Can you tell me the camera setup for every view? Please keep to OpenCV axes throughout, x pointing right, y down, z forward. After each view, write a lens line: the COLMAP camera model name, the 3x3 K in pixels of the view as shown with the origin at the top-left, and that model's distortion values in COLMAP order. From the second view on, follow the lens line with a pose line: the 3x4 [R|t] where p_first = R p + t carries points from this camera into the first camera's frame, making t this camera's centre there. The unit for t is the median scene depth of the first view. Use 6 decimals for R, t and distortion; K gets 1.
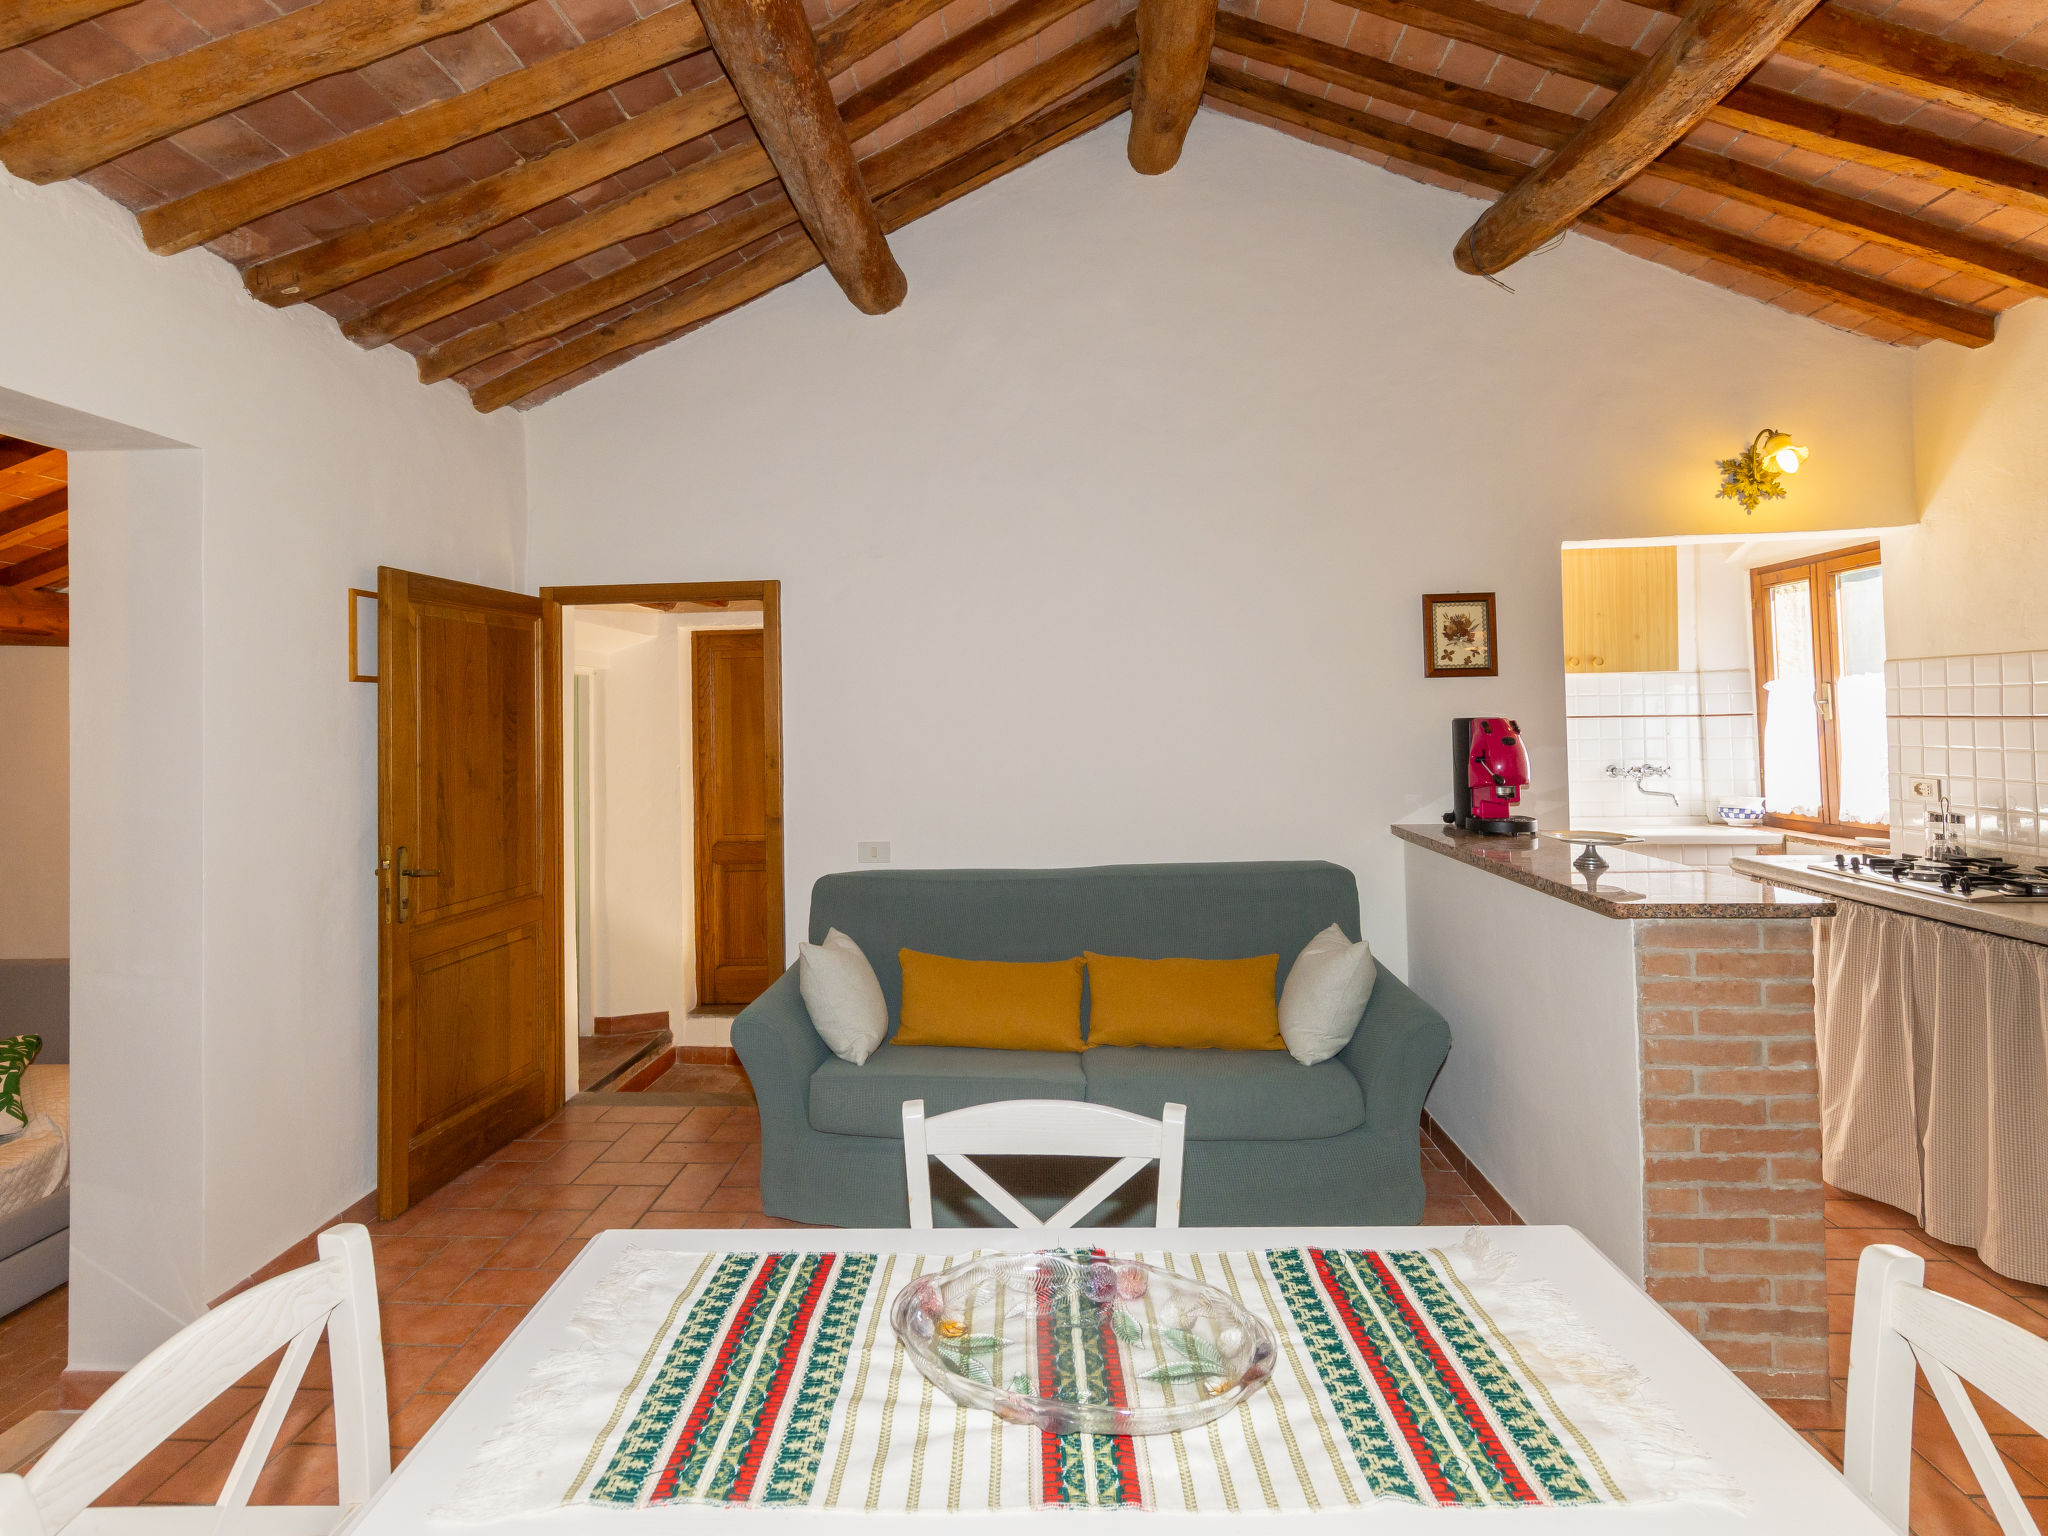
lens RADIAL K [[1004.1, 0, 965.0], [0, 1004.1, 701.3], [0, 0, 1]] dist [-0.003818, 0.001079]
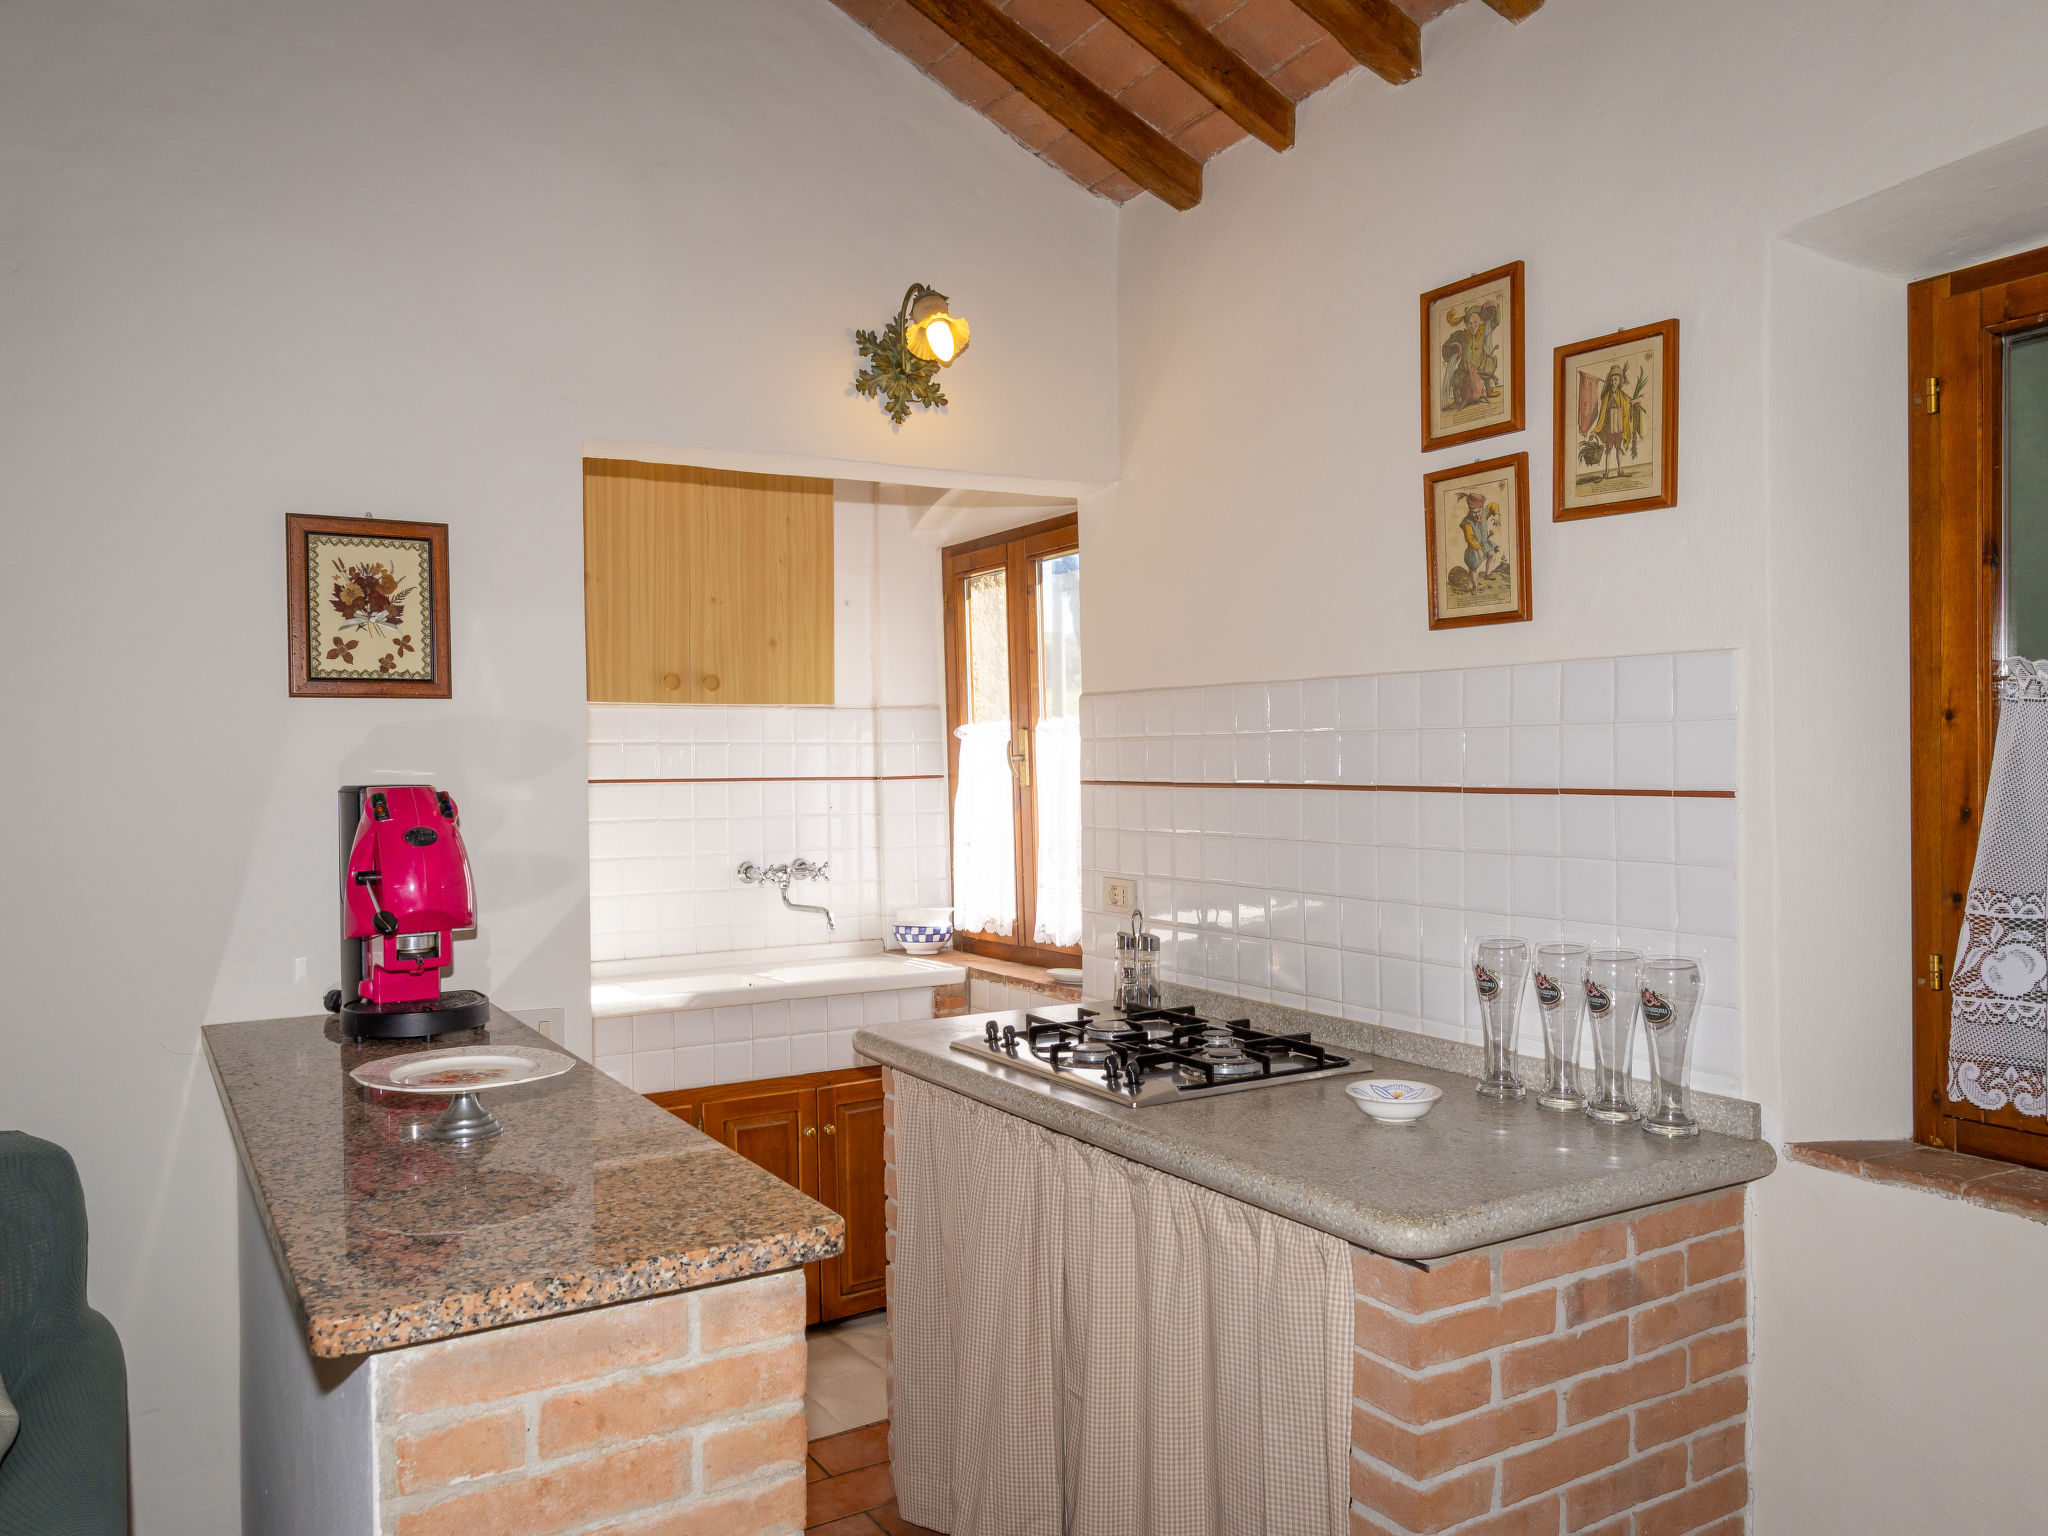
lens RADIAL K [[1448.4, 0, 1022.0], [0, 1448.4, 771.4], [0, 0, 1]] dist [0.001681, -0.000904]
pose [[0.806202, 0.004830, 0.591621, 0.338936], [-0.013640, 0.999853, 0.010425, -0.000824], [-0.591483, -0.016475, 0.806149, 0.273616]]
